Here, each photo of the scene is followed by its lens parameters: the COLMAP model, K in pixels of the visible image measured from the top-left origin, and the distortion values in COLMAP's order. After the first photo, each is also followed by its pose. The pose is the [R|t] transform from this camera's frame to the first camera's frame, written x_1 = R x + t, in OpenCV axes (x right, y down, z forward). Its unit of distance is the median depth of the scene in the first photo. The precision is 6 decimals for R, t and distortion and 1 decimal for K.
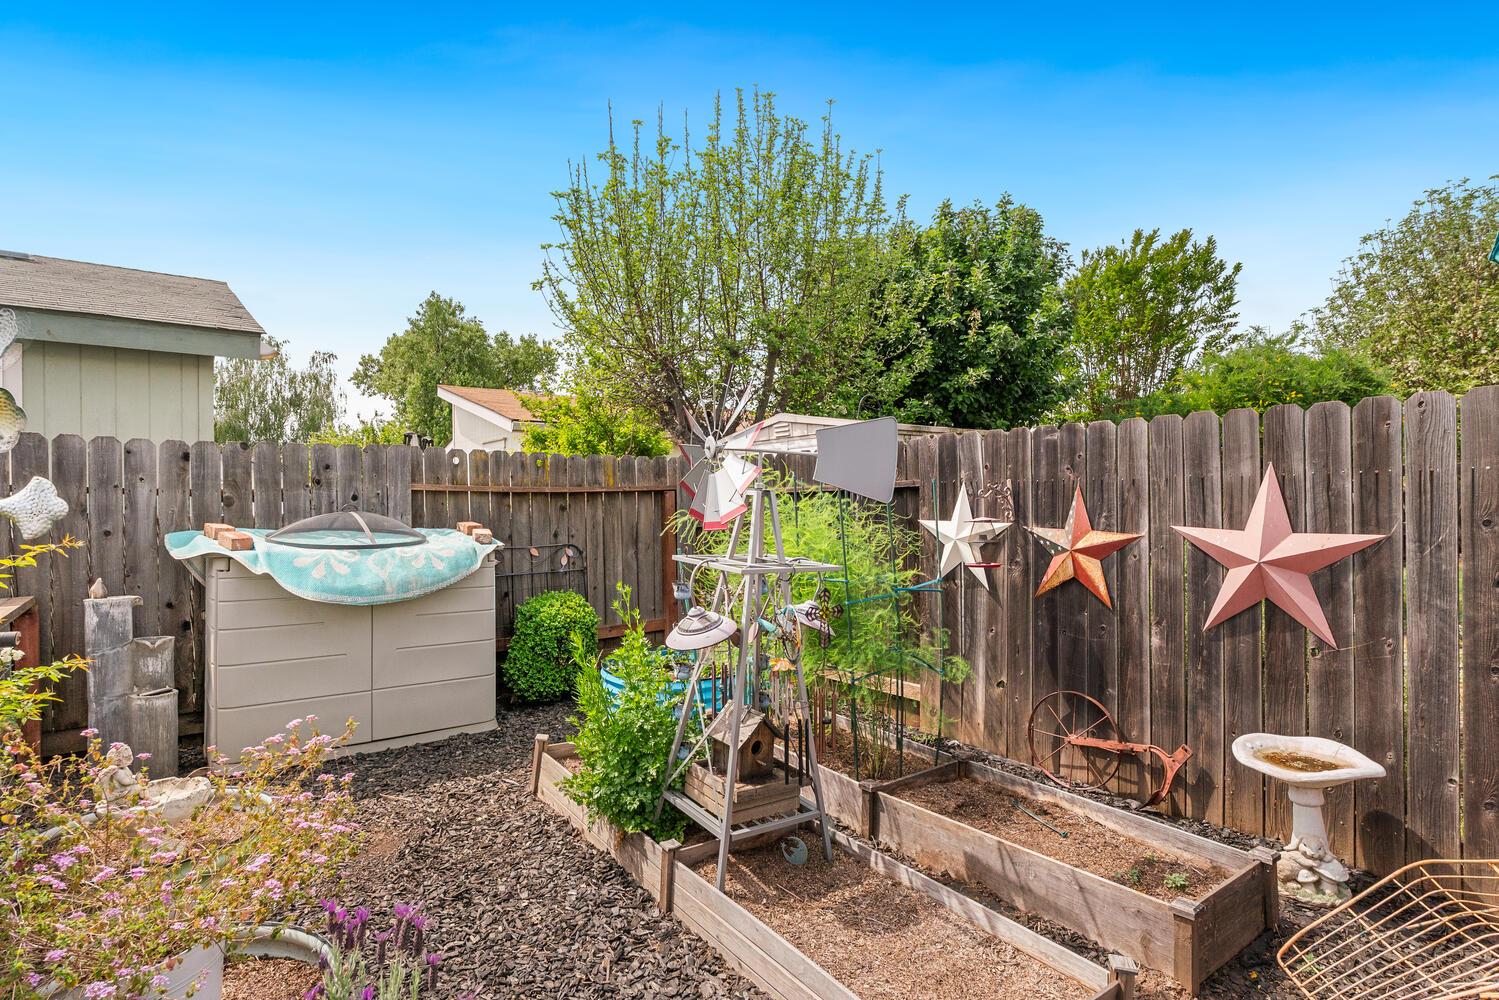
lens RADIAL K [[744.5, 0, 756.2], [0, 744.5, 507.6], [0, 0, 1]] dist [-0.000467, 0.000141]
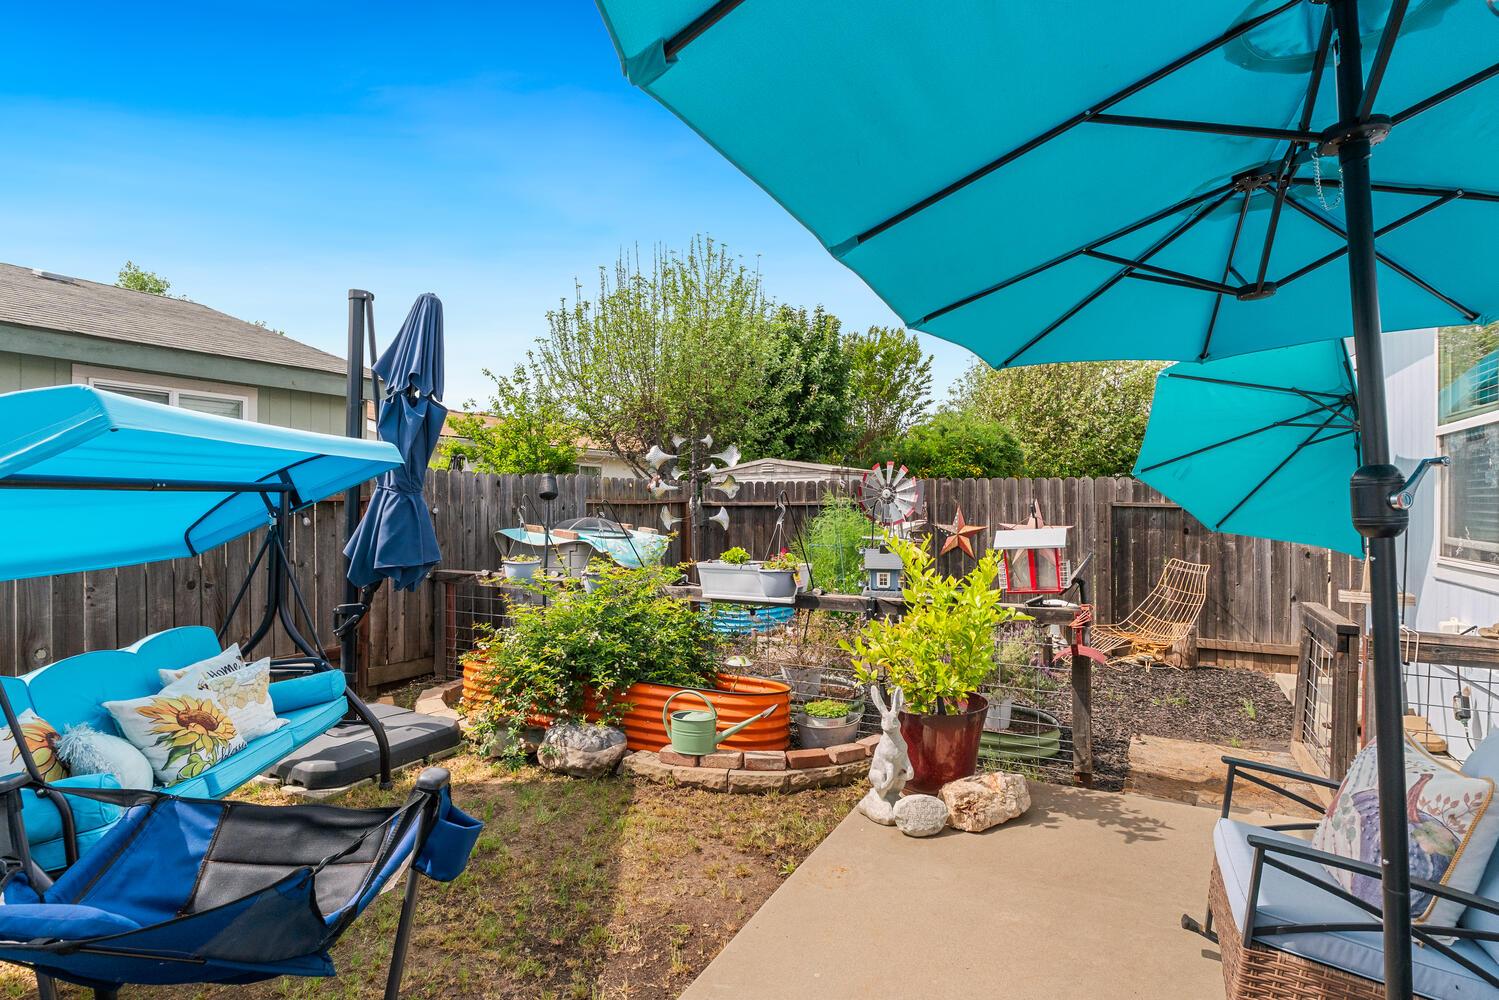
lens RADIAL K [[744.5, 0, 748.8], [0, 744.5, 500.4], [0, 0, 1]] dist [-0.000467, 0.000141]
pose [[0.909519, 0.007790, 0.415590, -1.058074], [-0.003603, 0.999935, -0.010858, -0.018454], [-0.415647, 0.008378, 0.909487, -0.774650]]
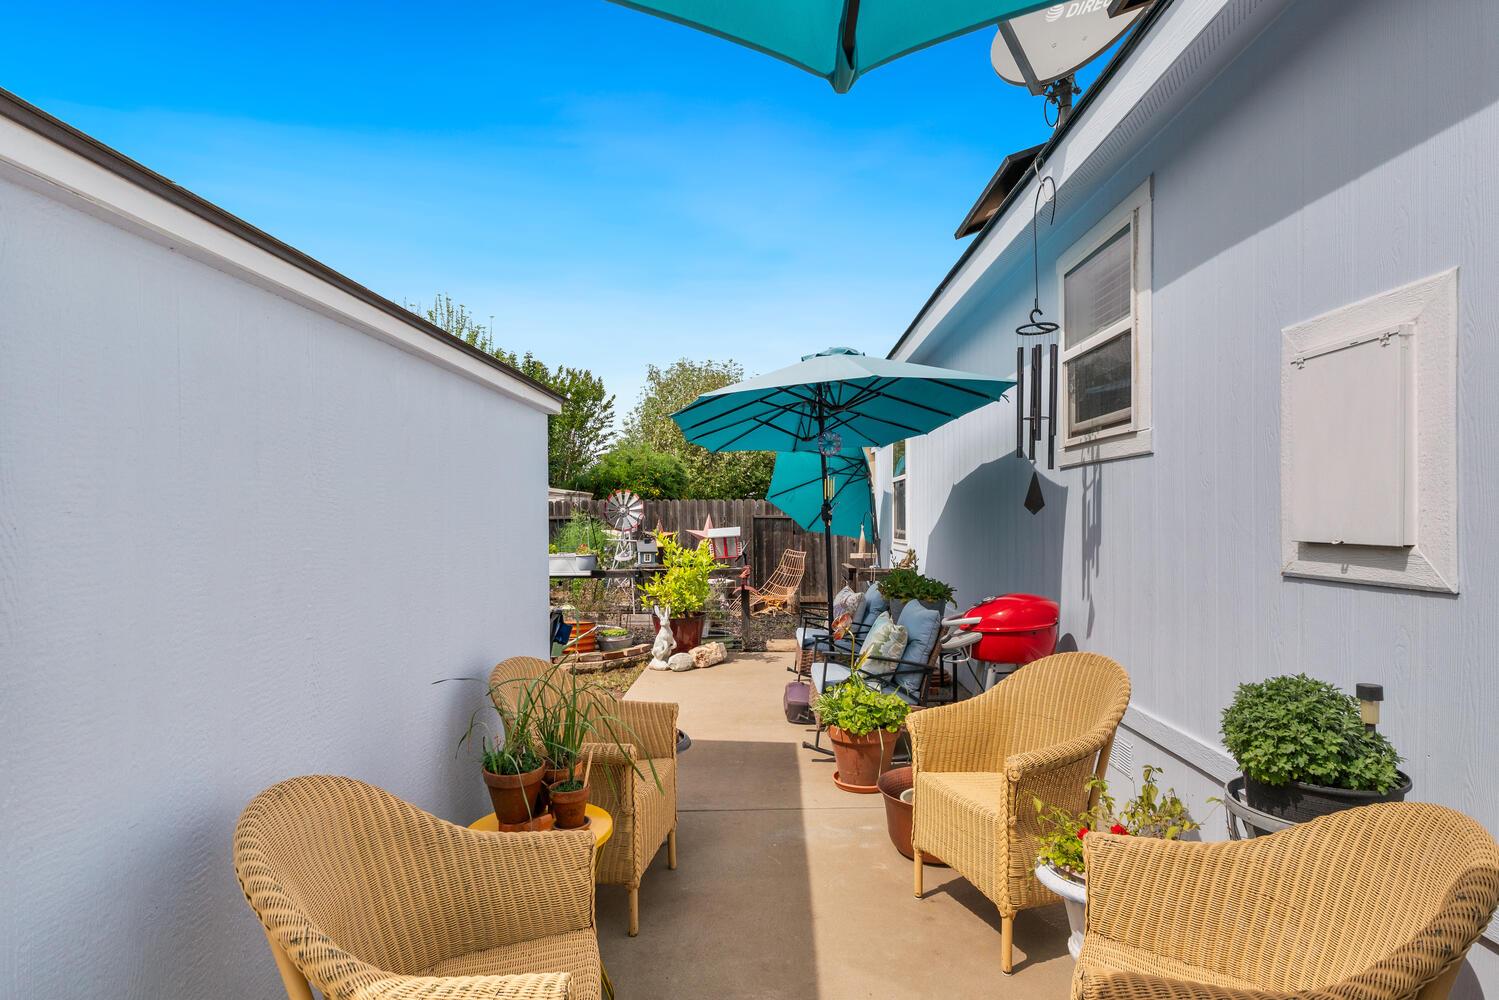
lens RADIAL K [[744.5, 0, 750.7], [0, 744.5, 506.7], [0, 0, 1]] dist [-0.000467, 0.000141]
pose [[0.628573, 0.010771, 0.777676, -1.822577], [0.010455, 0.999697, -0.022296, -0.004023], [-0.777681, 0.022145, 0.628270, -1.352101]]
